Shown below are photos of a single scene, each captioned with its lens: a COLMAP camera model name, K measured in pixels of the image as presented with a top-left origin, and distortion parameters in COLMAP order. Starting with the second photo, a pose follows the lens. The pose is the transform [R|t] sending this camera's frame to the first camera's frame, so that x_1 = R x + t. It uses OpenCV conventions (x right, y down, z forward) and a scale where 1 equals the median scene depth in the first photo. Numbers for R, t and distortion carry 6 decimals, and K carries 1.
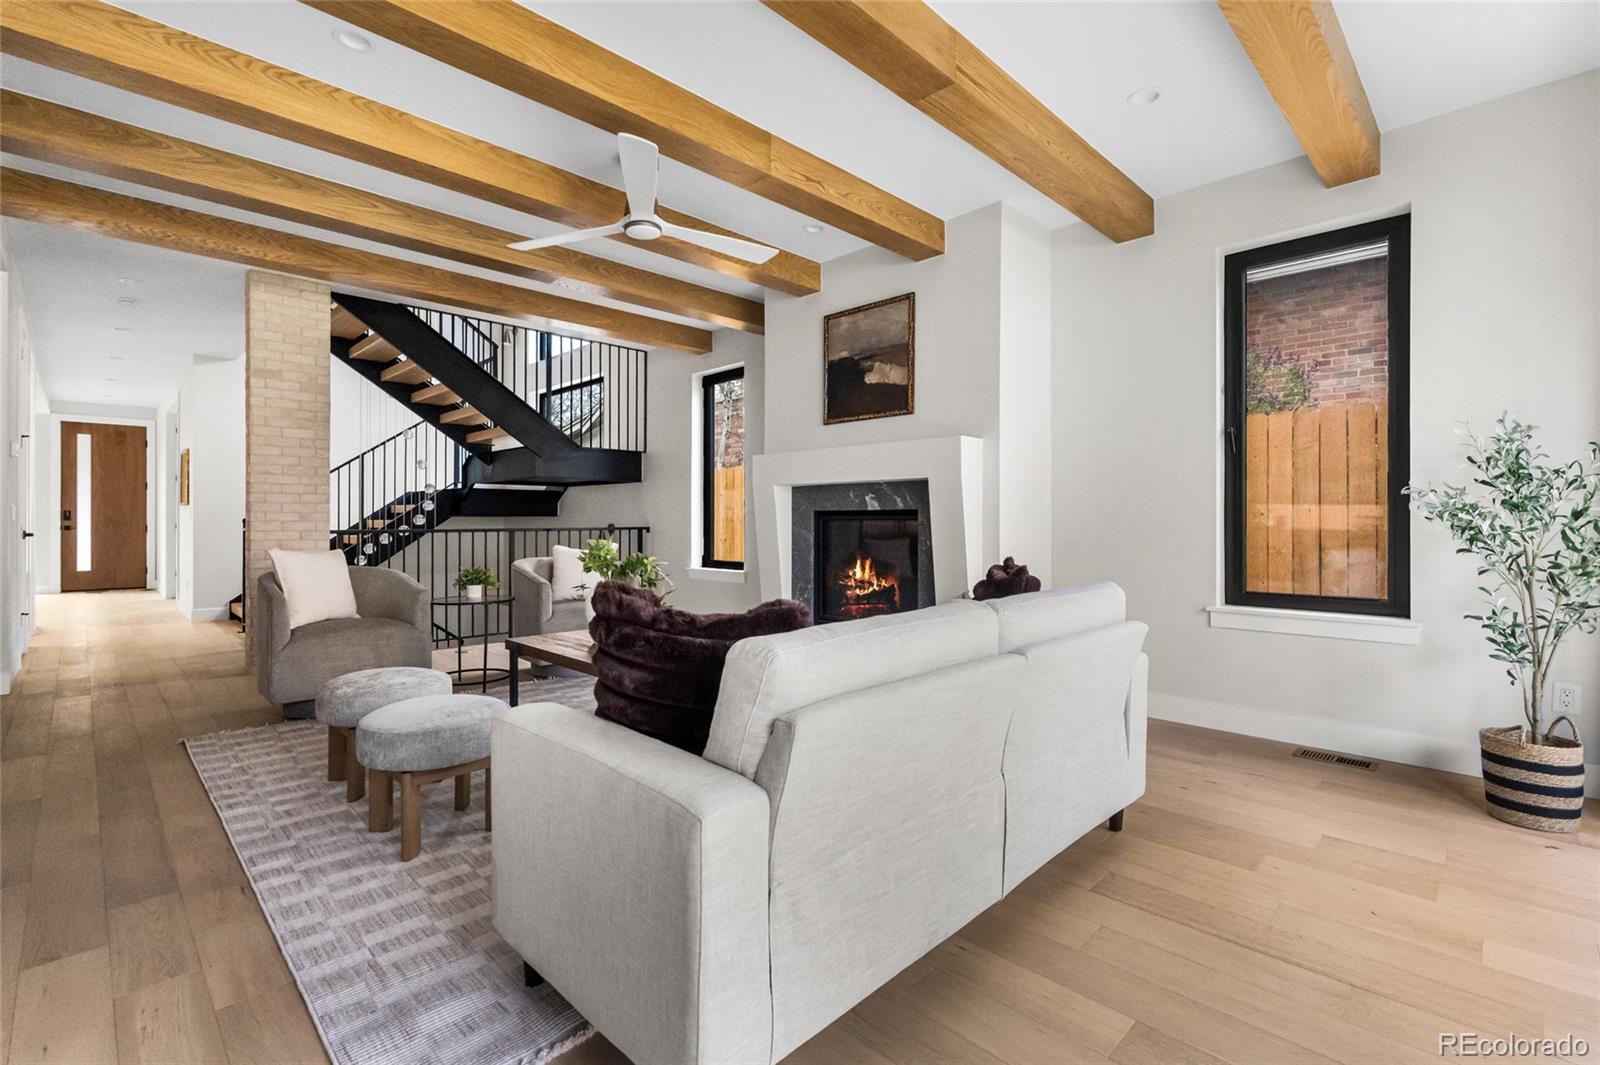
lens RADIAL K [[719.1, 0, 802.6], [0, 719.1, 530.1], [0, 0, 1]] dist [-0.004891, 0.000116]
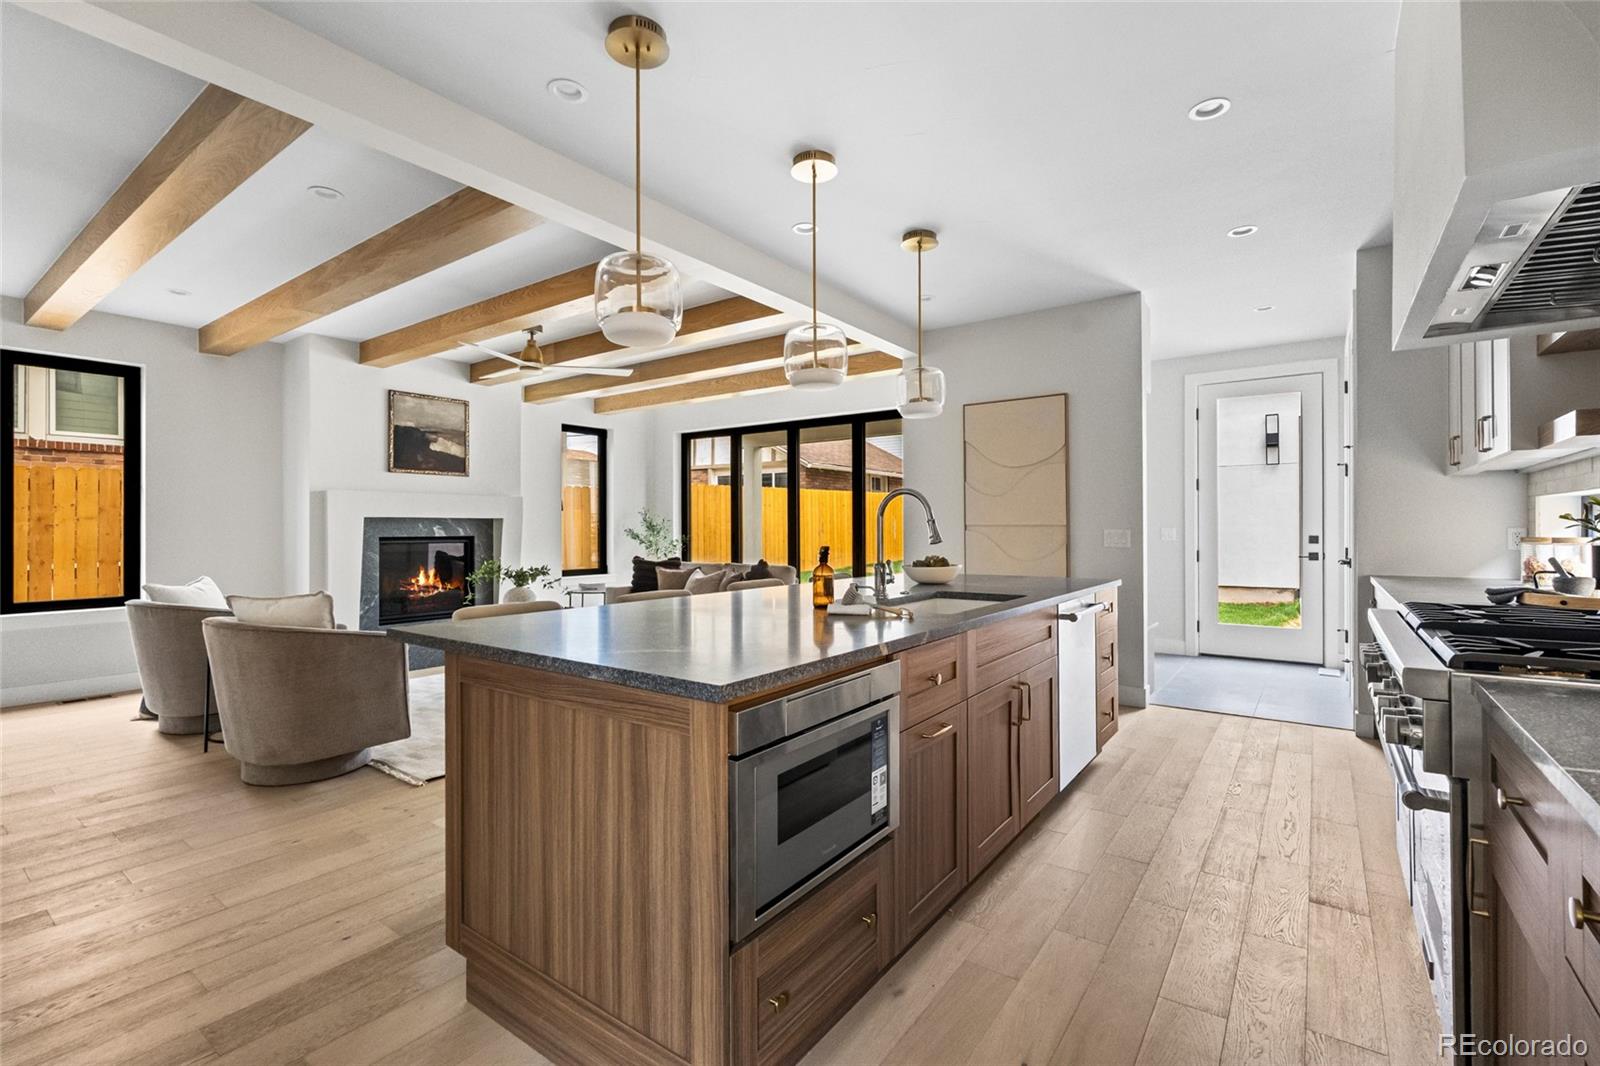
lens RADIAL K [[719.1, 0, 806.8], [0, 719.1, 530.5], [0, 0, 1]] dist [-0.004891, 0.000116]
pose [[-0.146127, -0.003116, 0.989261, -1.446675], [0.013195, 0.999900, 0.005098, -0.037562], [-0.989178, 0.013798, -0.146071, 0.457644]]
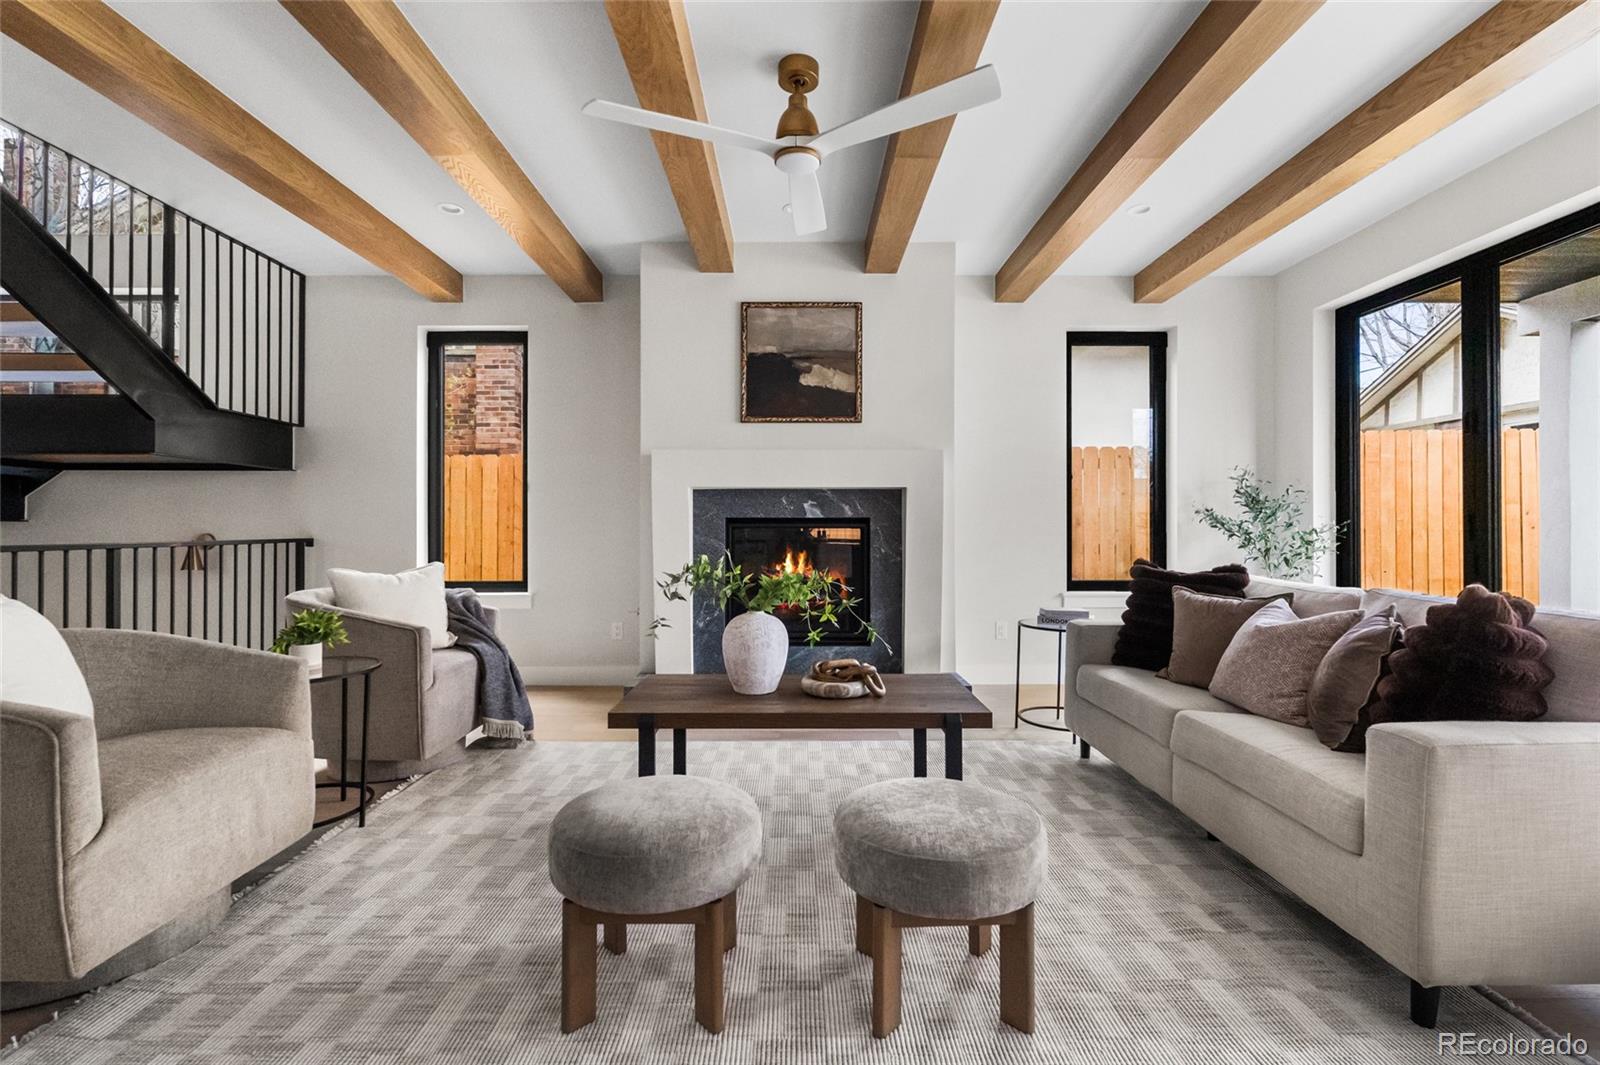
lens RADIAL K [[719.1, 0, 803.2], [0, 719.1, 527.6], [0, 0, 1]] dist [-0.004891, 0.000116]
pose [[0.702911, 0.000672, 0.711277, -0.580918], [0.009738, 0.999897, -0.010568, -0.004716], [-0.711211, 0.014355, 0.702832, 0.329437]]
